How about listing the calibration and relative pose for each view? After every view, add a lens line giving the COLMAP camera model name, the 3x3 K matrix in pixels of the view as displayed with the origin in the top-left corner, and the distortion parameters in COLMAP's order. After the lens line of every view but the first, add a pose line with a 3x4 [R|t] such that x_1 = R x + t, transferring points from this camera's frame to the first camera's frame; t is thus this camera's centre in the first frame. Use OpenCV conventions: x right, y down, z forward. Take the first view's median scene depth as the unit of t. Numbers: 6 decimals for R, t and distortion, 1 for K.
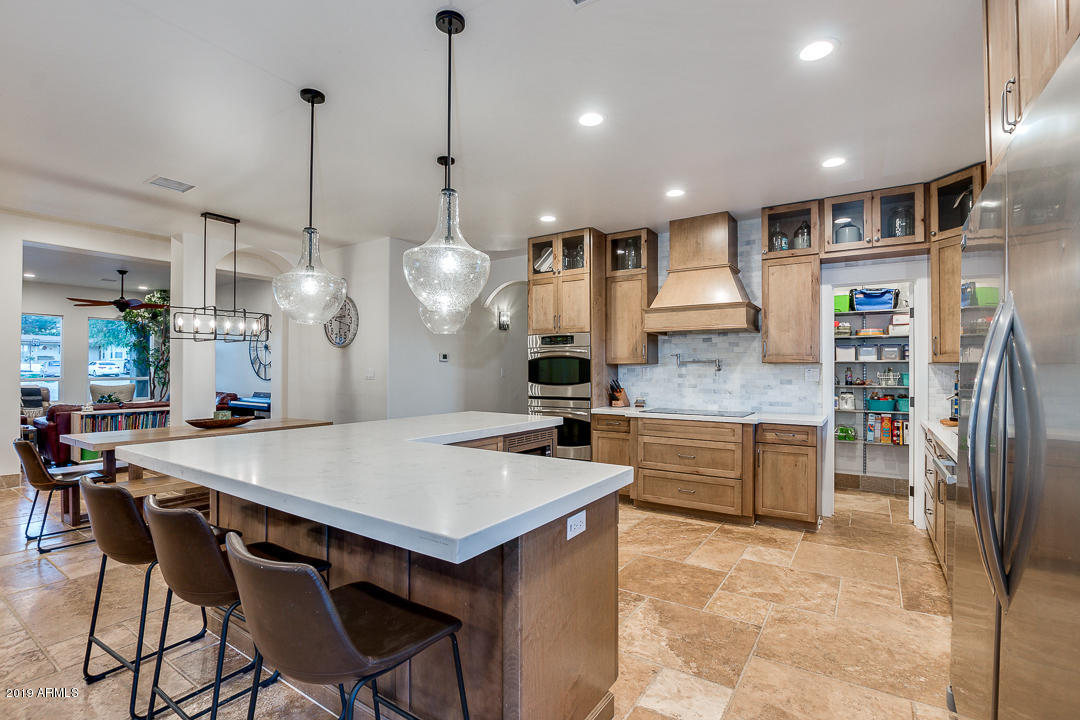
lens RADIAL K [[506.0, 0, 540.3], [0, 506.0, 365.9], [0, 0, 1]] dist [-0.029944, -0.001550]
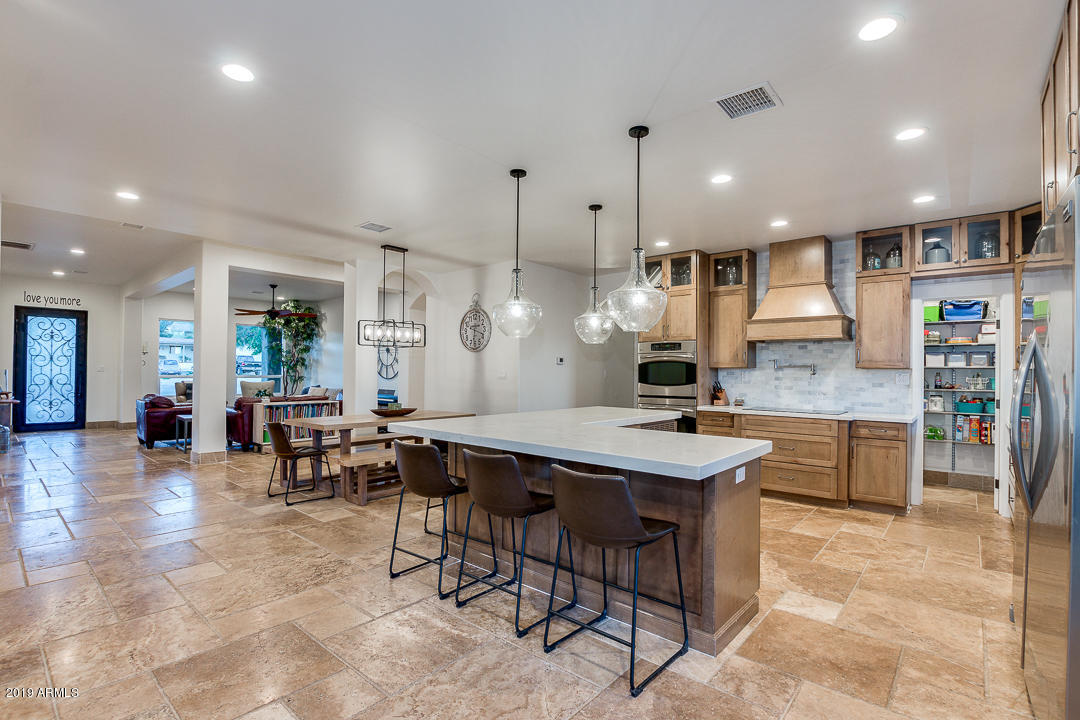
lens RADIAL K [[506.0, 0, 537.9], [0, 506.0, 366.1], [0, 0, 1]] dist [-0.029944, -0.001550]
pose [[0.991452, 0.007586, -0.130255, -0.124330], [-0.007945, 0.999966, -0.002237, -0.001826], [0.130233, 0.003253, 0.991478, -0.214843]]
